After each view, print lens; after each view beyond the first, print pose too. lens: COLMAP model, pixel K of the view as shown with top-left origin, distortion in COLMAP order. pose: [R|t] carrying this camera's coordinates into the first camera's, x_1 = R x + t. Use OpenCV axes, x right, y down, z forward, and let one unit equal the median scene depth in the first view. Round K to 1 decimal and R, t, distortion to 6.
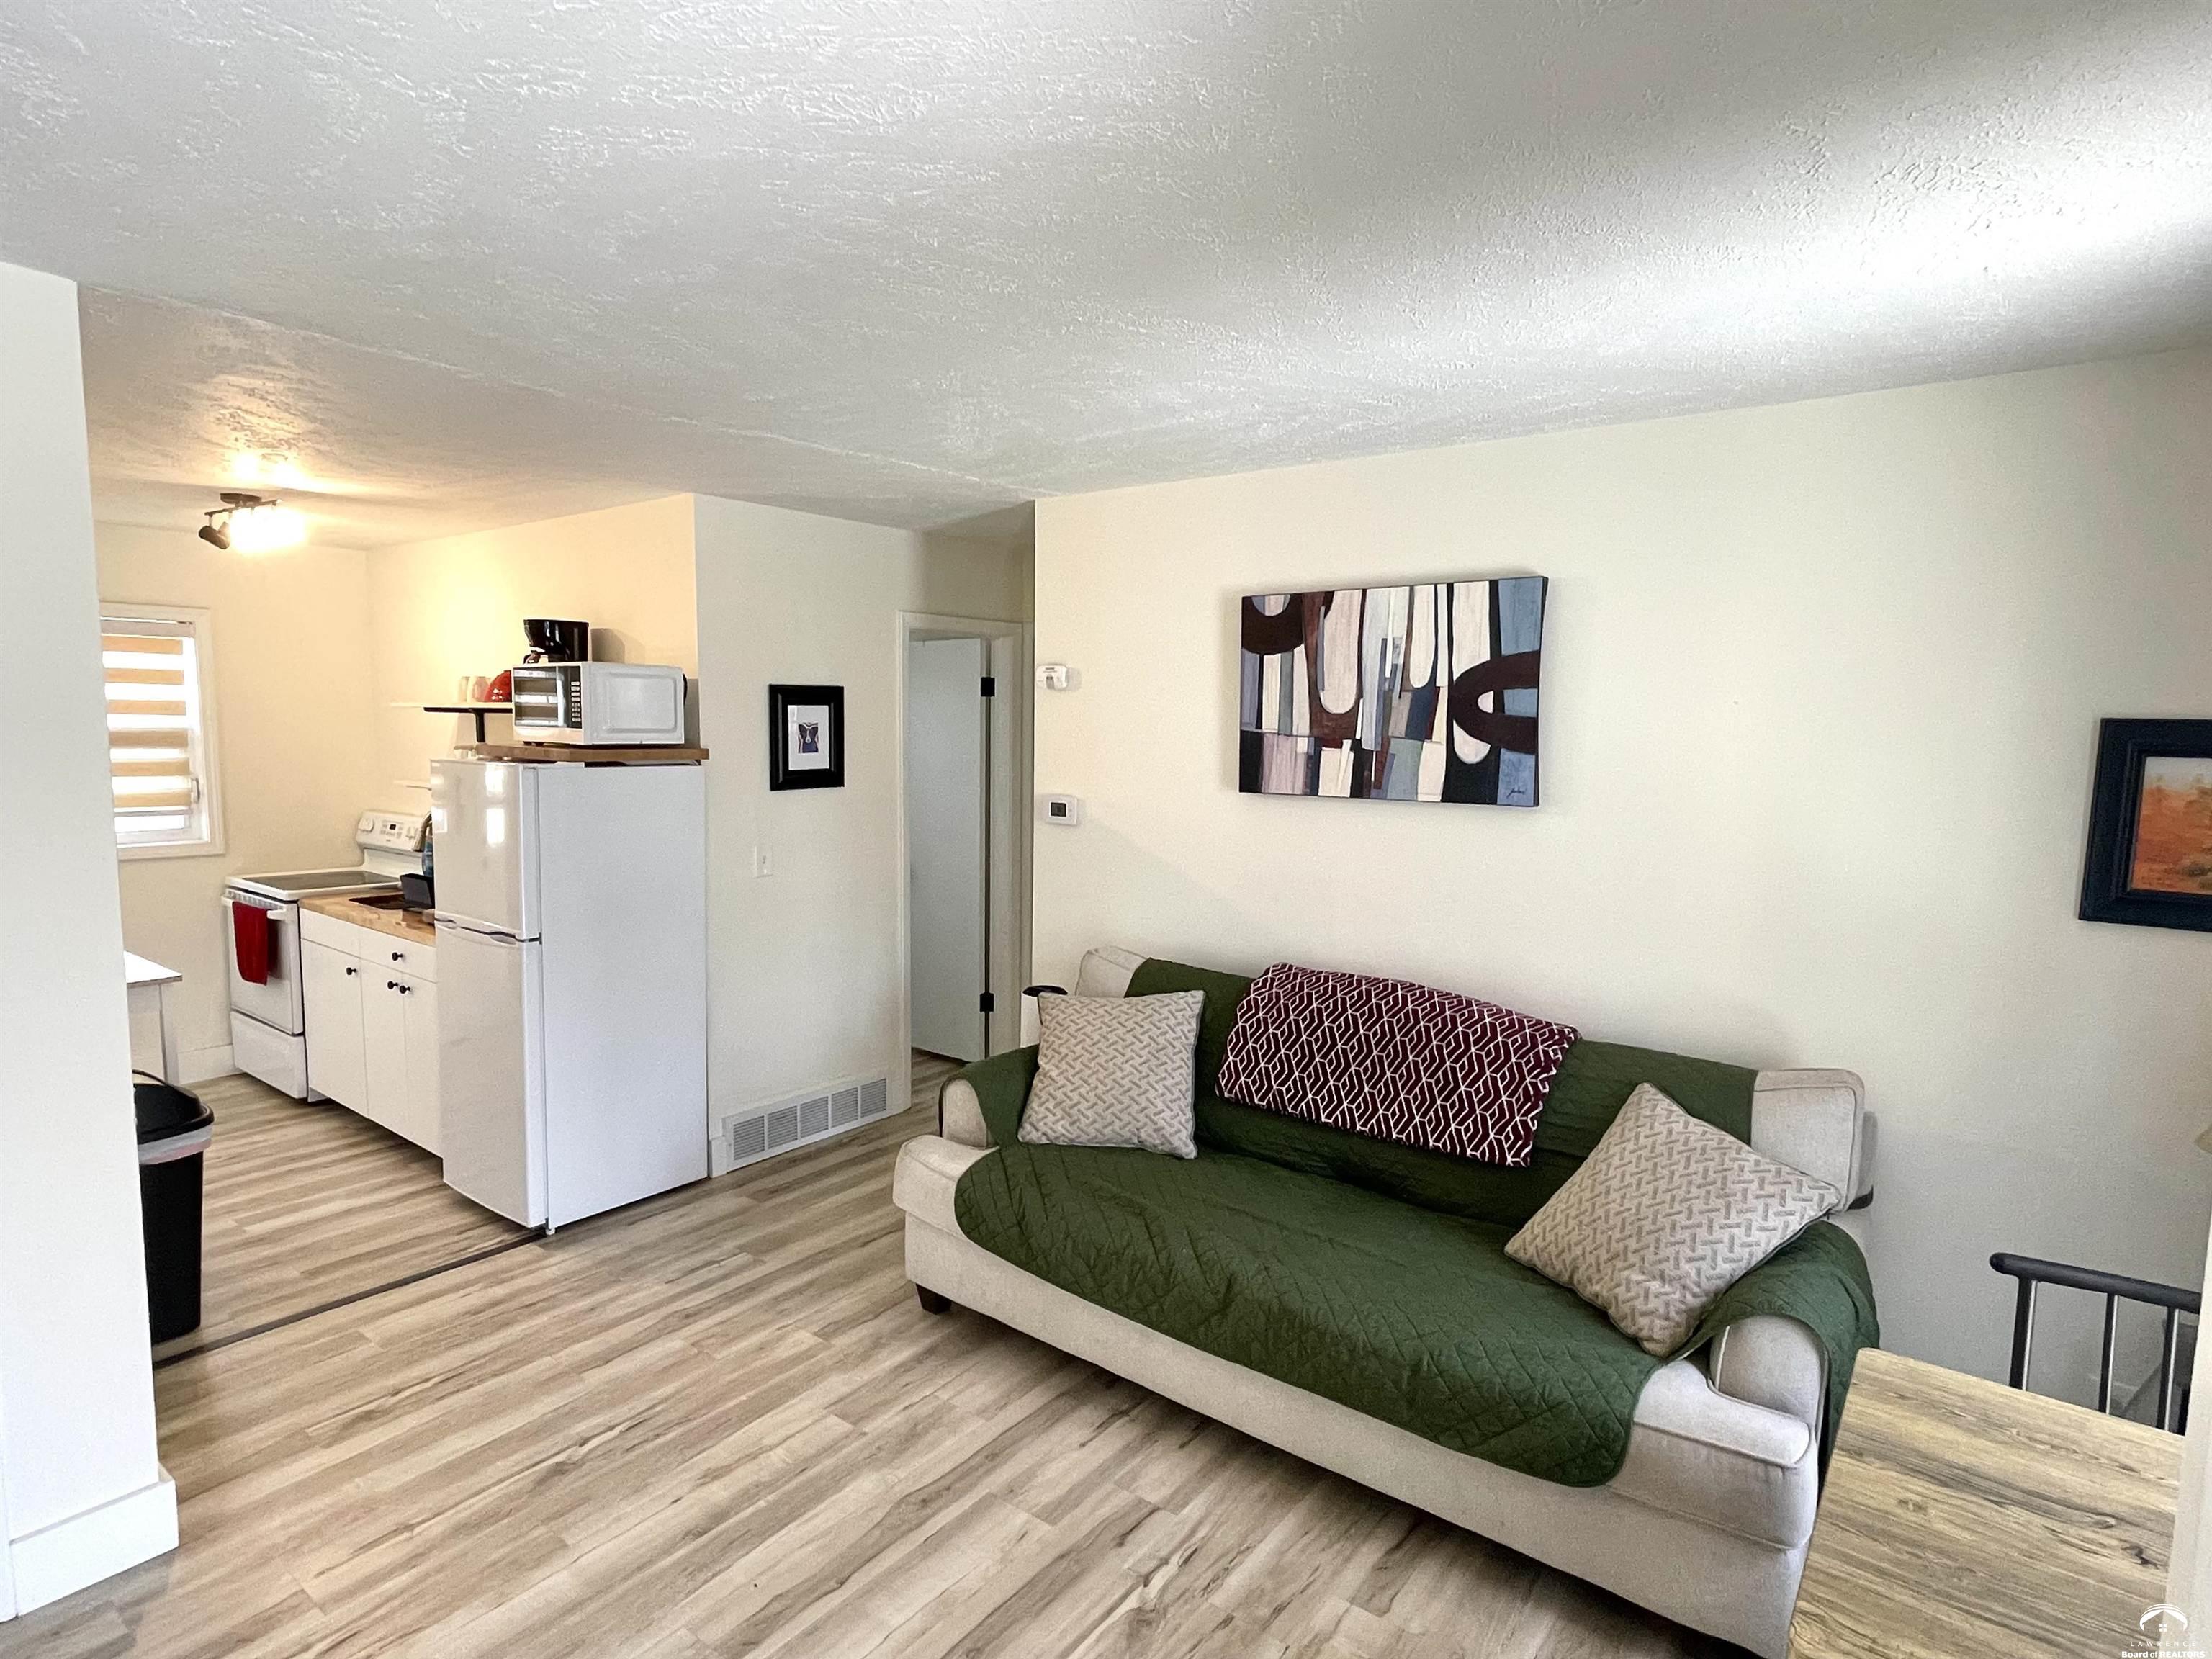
lens RADIAL K [[1194.0, 0, 1107.2], [0, 1194.0, 833.4], [0, 0, 1]] dist [0.006340, -0.007553]
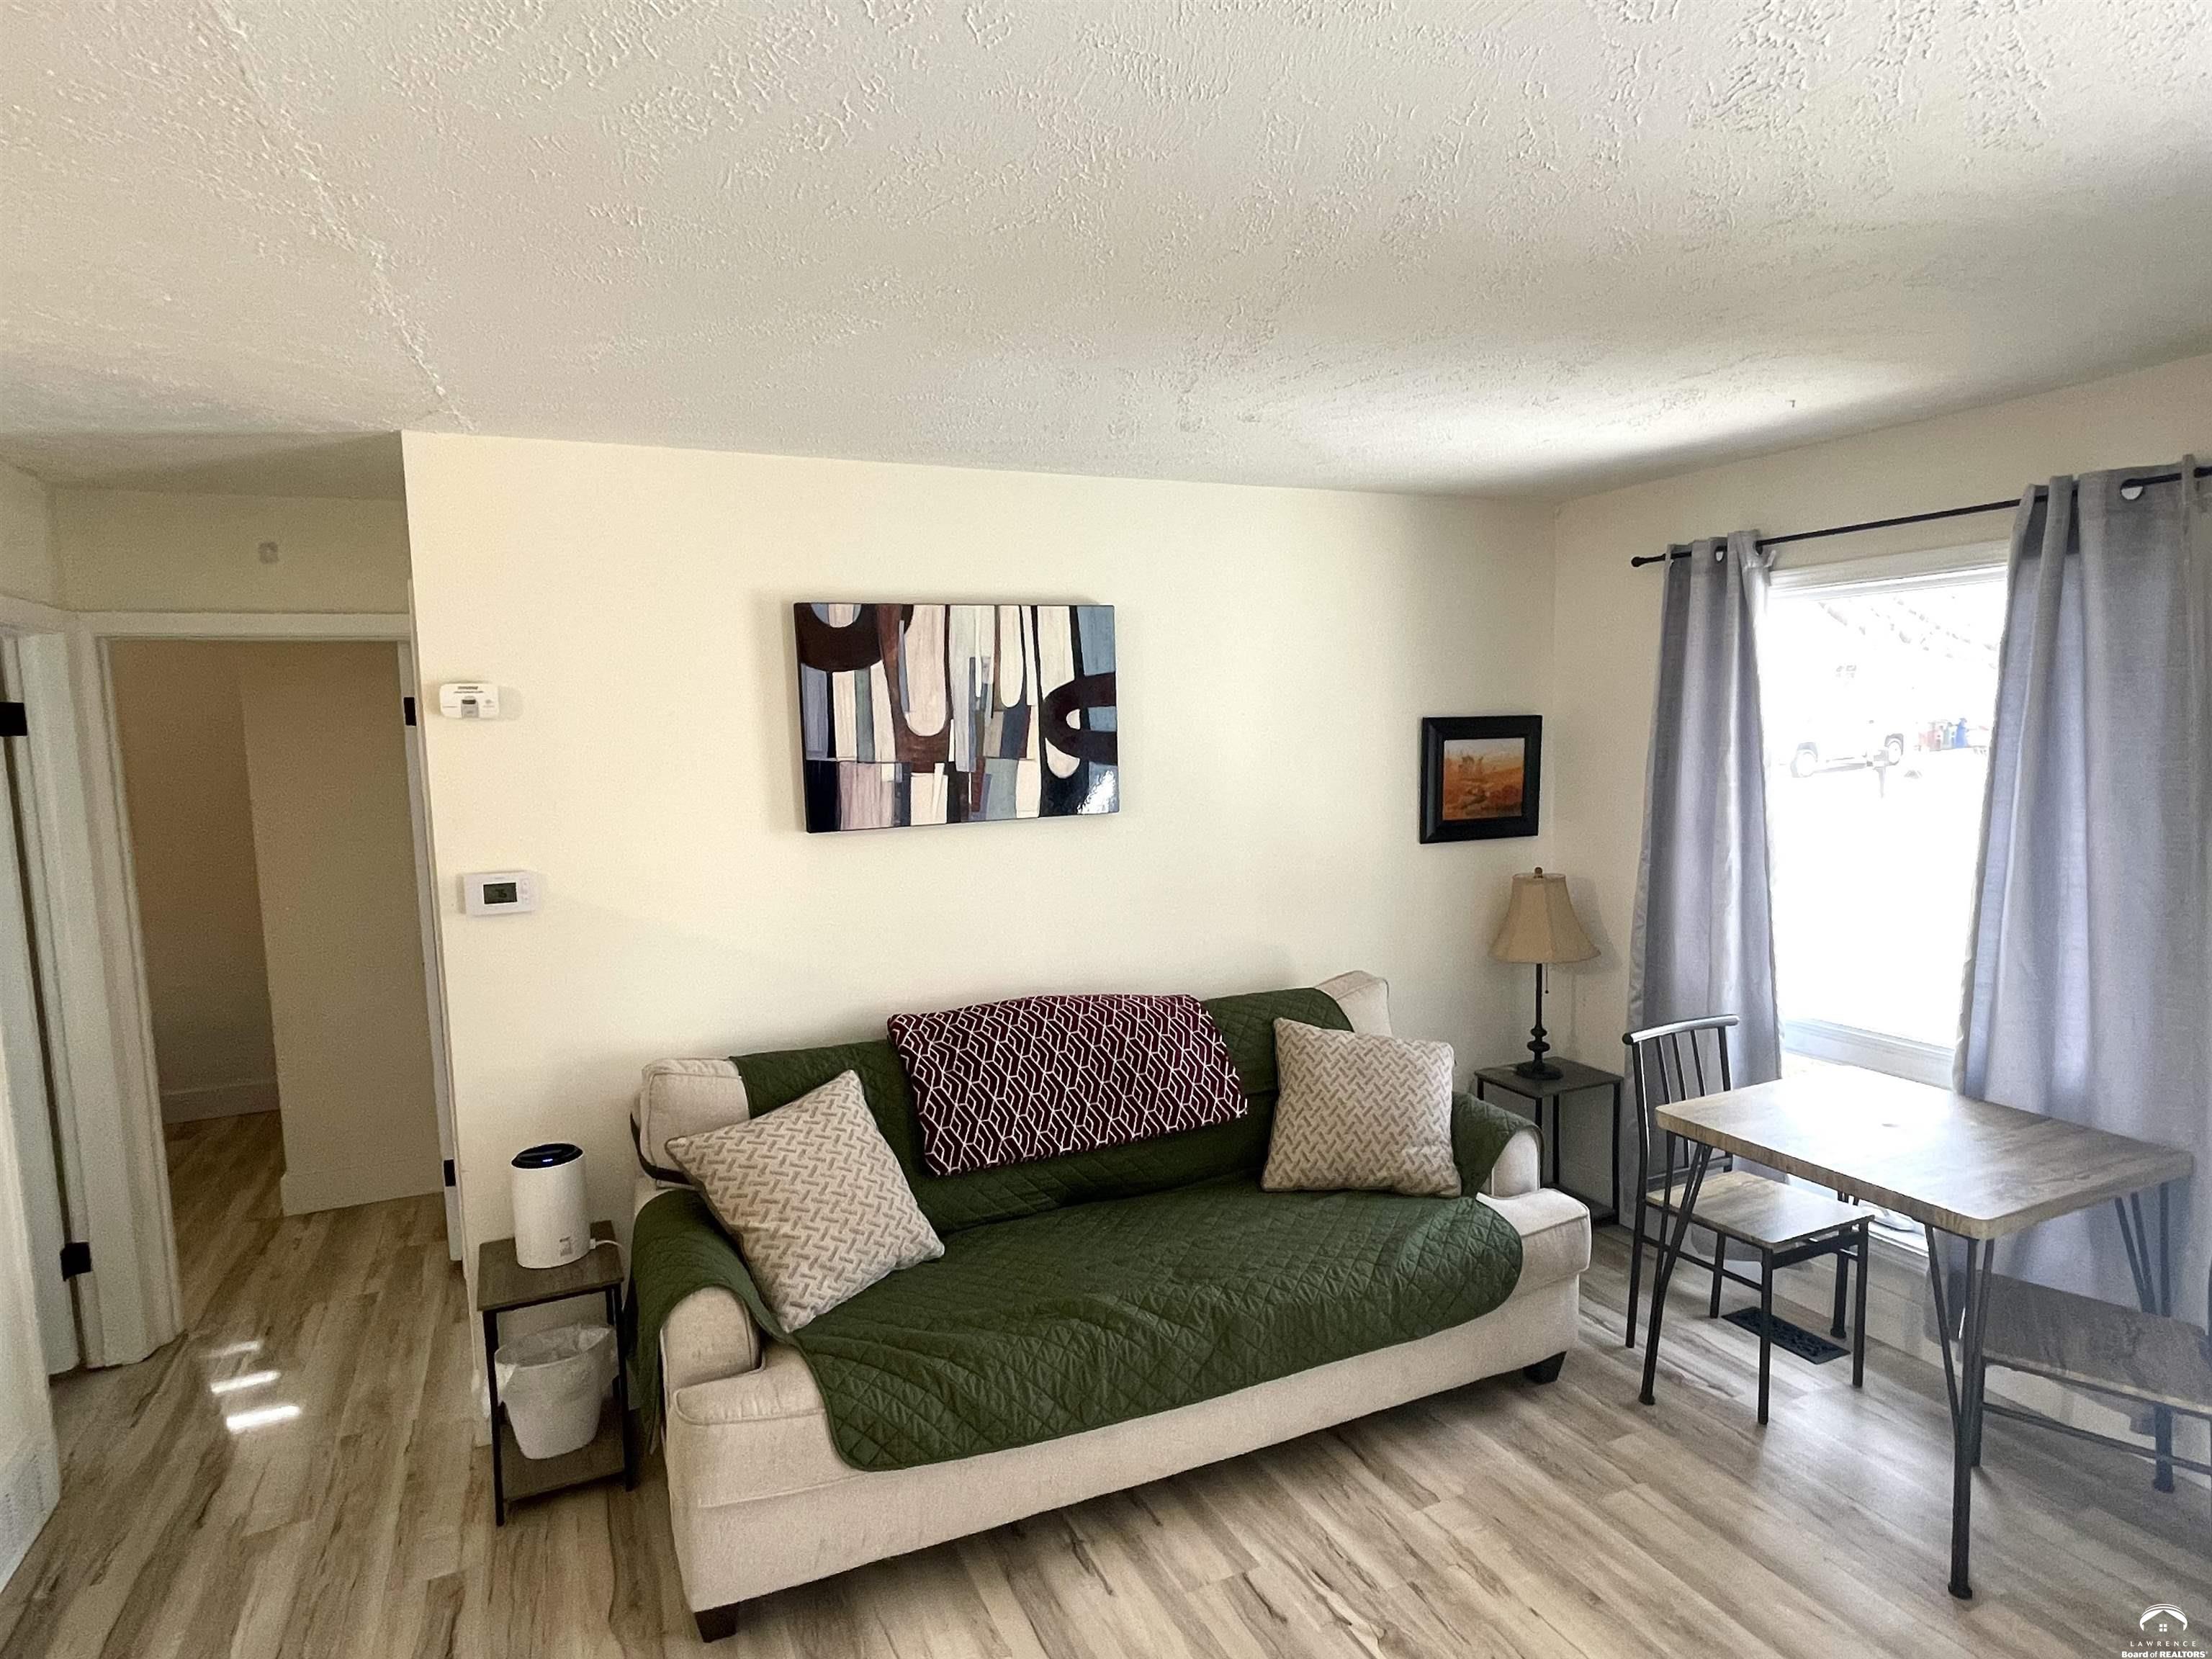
lens RADIAL K [[1194.0, 0, 1104.5], [0, 1194.0, 828.5], [0, 0, 1]] dist [0.006340, -0.007553]
pose [[0.472040, -0.106434, 0.875129, -0.593500], [0.119313, 0.991265, 0.056202, -0.067422], [-0.873466, 0.077884, 0.480615, 0.455332]]
